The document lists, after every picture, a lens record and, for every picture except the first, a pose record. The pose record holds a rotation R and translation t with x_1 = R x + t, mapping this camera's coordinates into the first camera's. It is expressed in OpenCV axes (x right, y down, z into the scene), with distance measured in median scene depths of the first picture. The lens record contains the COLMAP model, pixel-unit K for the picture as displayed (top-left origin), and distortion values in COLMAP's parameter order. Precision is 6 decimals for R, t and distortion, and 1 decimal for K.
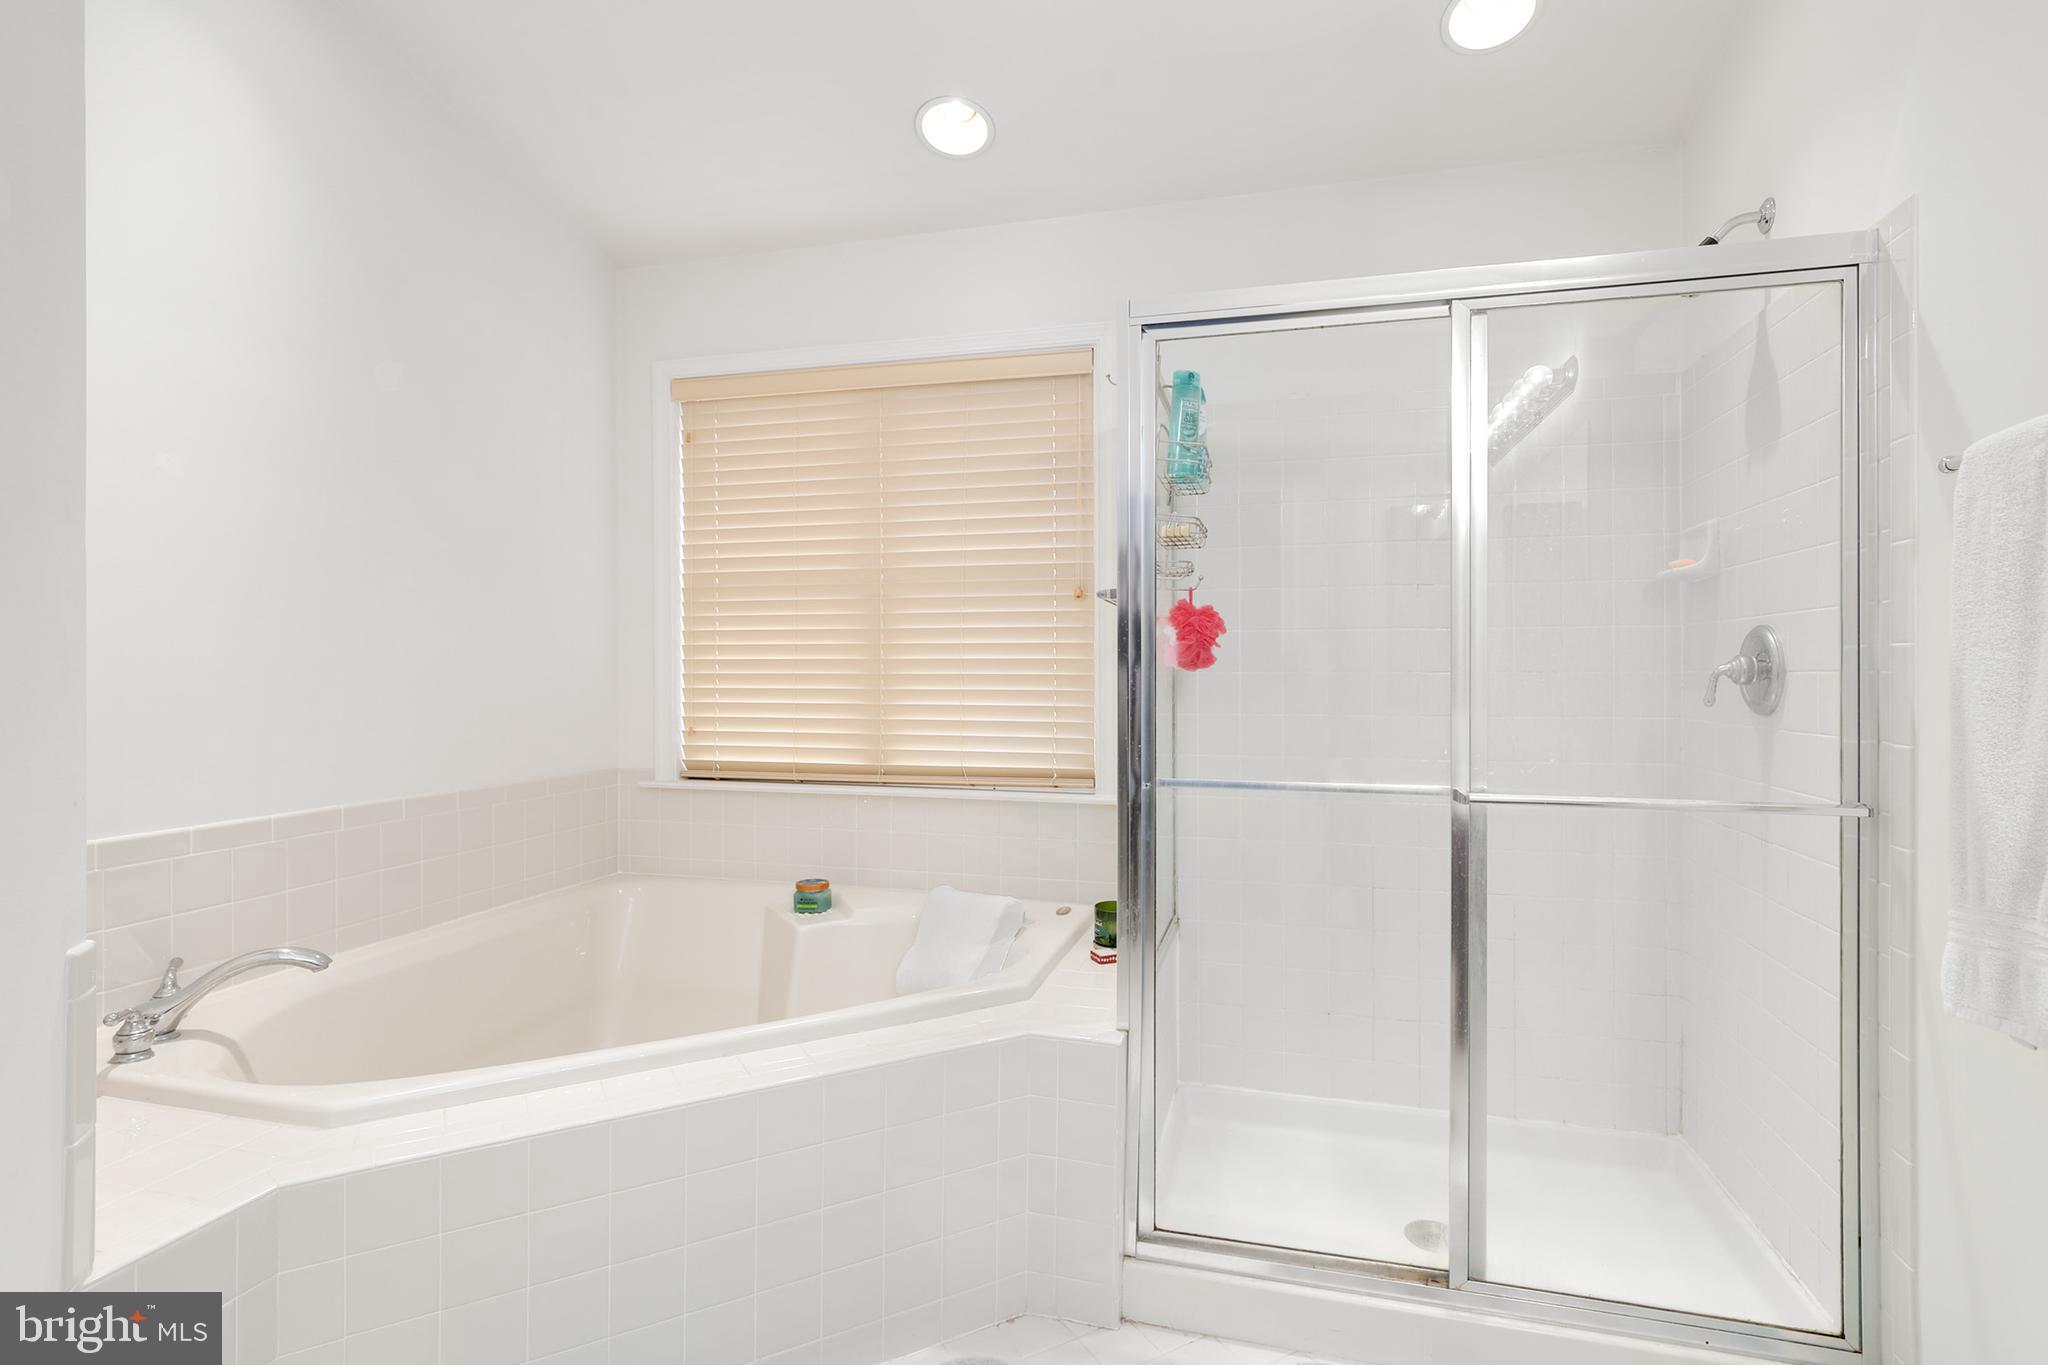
lens RADIAL K [[972.8, 0, 1037.9], [0, 972.8, 673.3], [0, 0, 1]] dist [-0.011914, 0.003650]
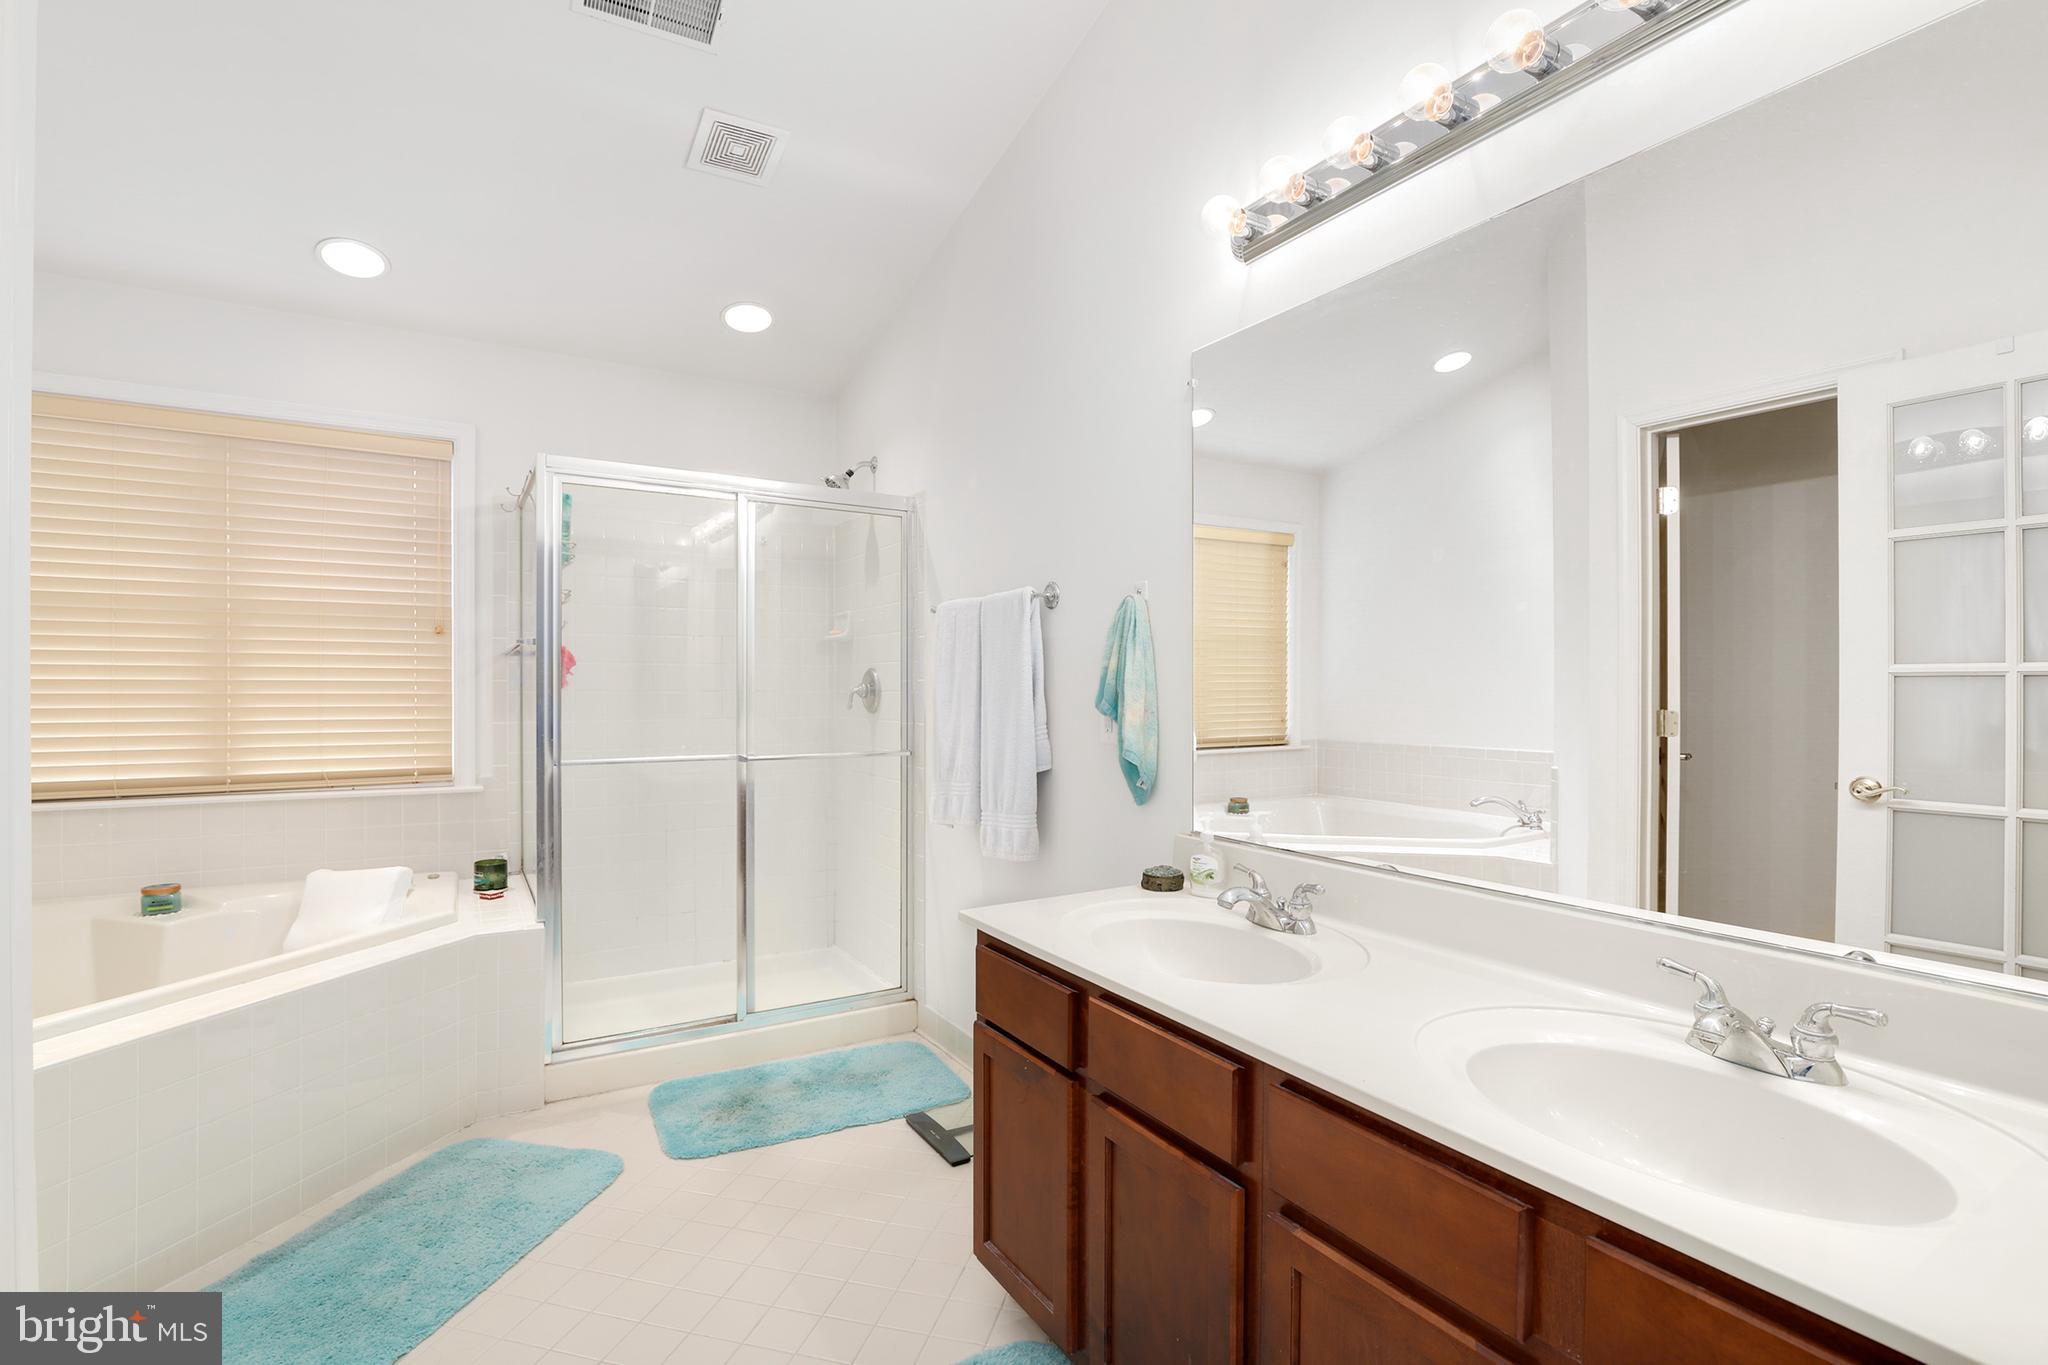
lens RADIAL K [[972.8, 0, 1014.7], [0, 972.8, 682.6], [0, 0, 1]] dist [-0.011914, 0.003650]
pose [[0.697772, 0.002980, 0.716313, -0.383142], [-0.000780, 0.999994, -0.003401, -0.010439], [-0.716319, 0.001814, 0.697770, -0.486721]]
